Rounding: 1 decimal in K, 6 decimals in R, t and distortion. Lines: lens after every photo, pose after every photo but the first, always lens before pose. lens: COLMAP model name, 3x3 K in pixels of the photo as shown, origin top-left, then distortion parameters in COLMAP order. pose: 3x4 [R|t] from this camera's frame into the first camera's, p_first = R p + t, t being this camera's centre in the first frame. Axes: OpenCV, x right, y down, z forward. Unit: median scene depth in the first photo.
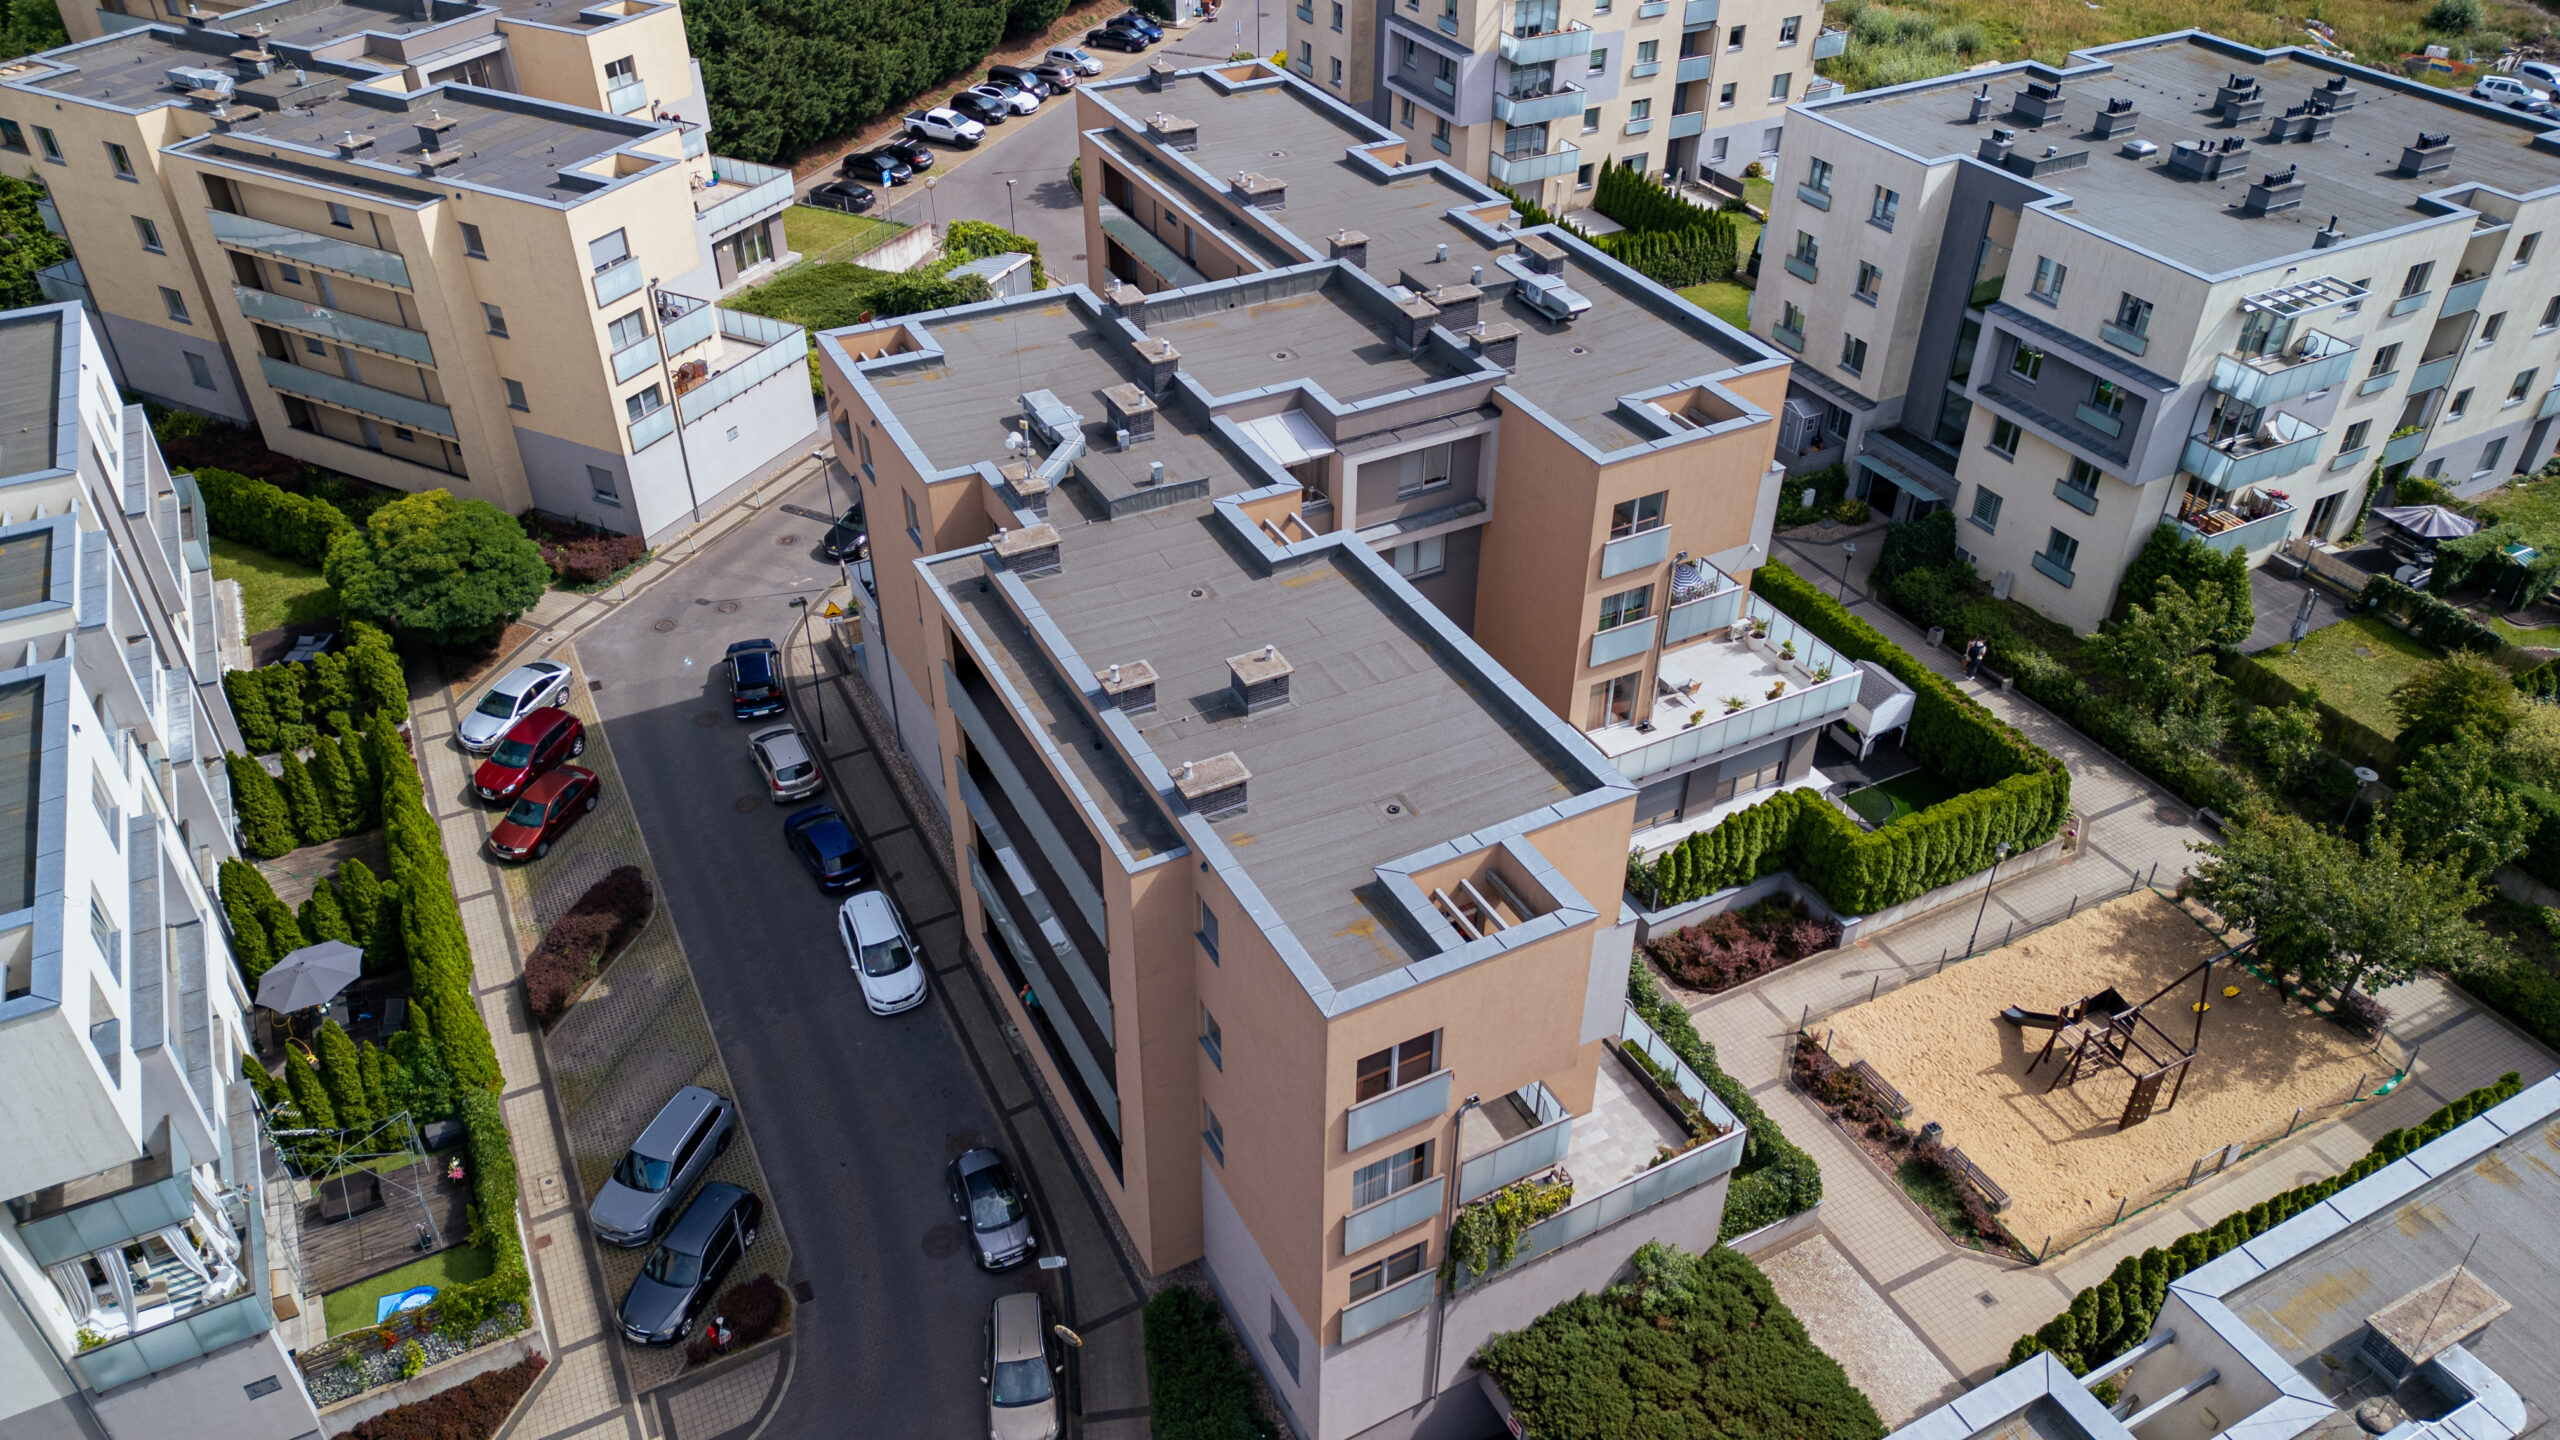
lens RADIAL K [[1771.9, 0, 1285.4], [0, 1771.9, 722.6], [0, 0, 1]] dist [0.063399, -0.061969]
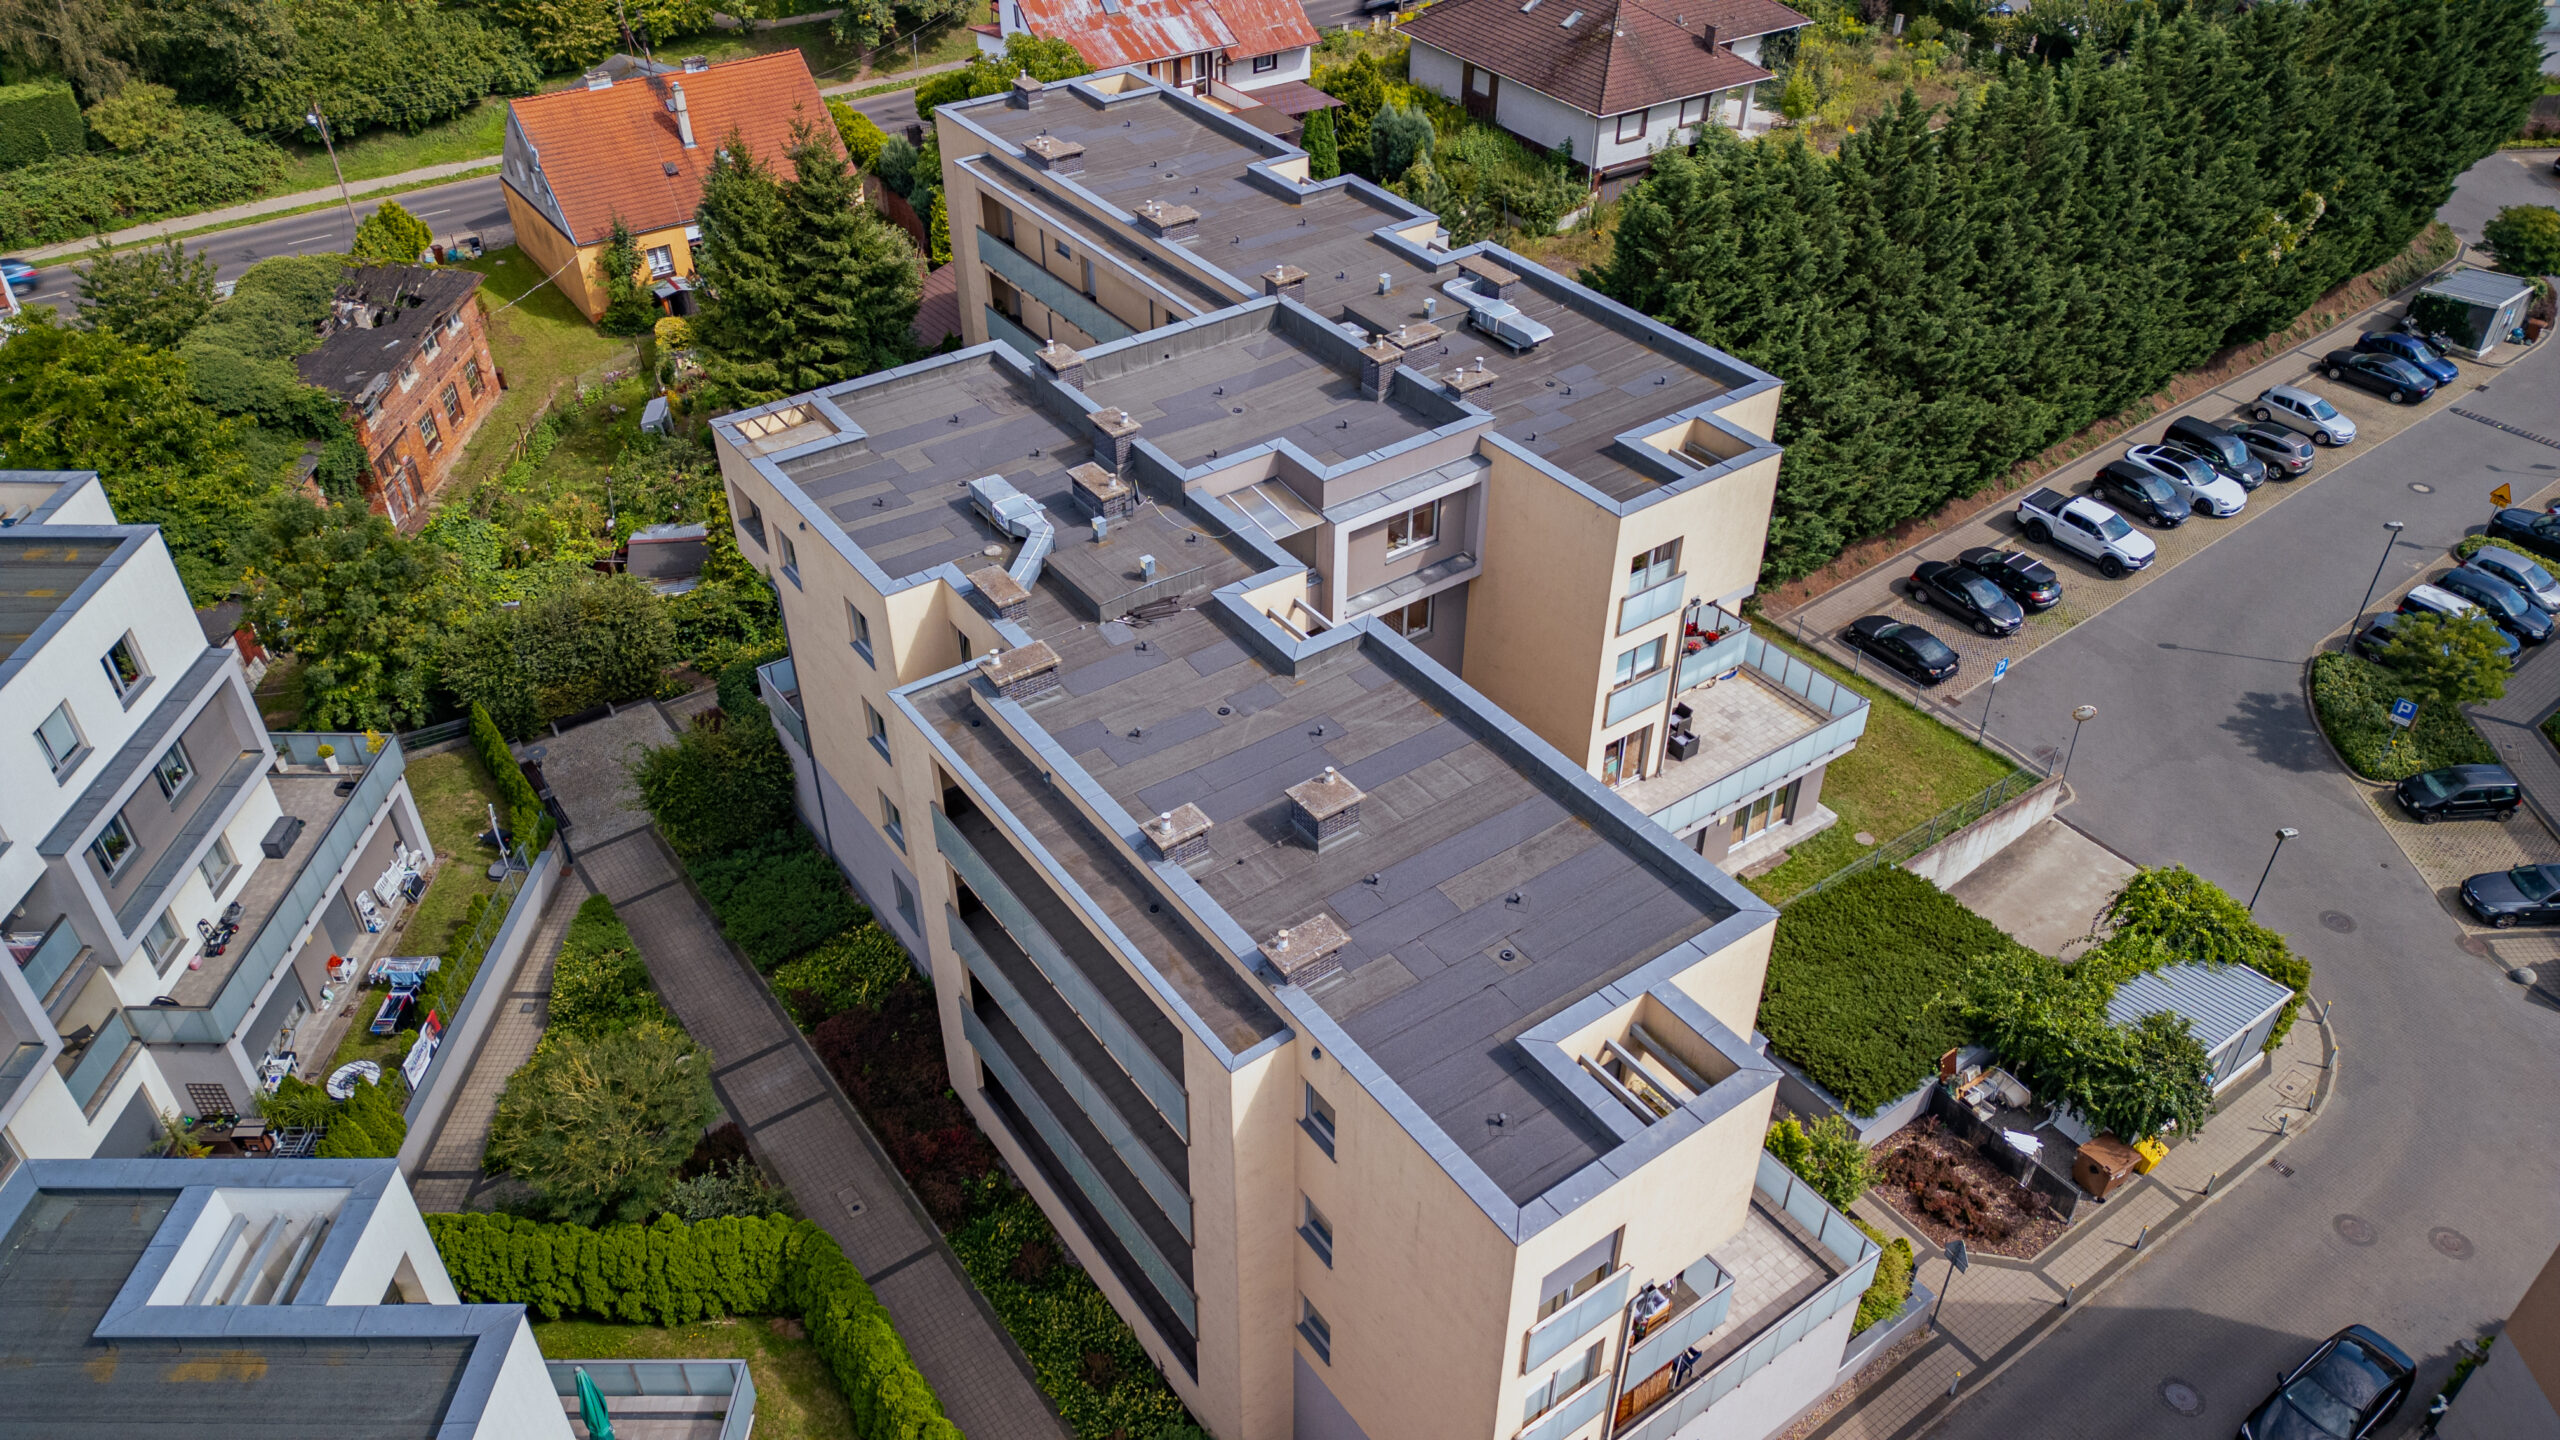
lens RADIAL K [[1771.9, 0, 1285.4], [0, 1771.9, 722.6], [0, 0, 1]] dist [0.063399, -0.061969]
pose [[0.881922, 0.280219, -0.379067, -0.186120], [-0.274199, 0.959047, 0.071020, -0.243131], [0.383444, 0.041305, 0.922640, 0.330467]]
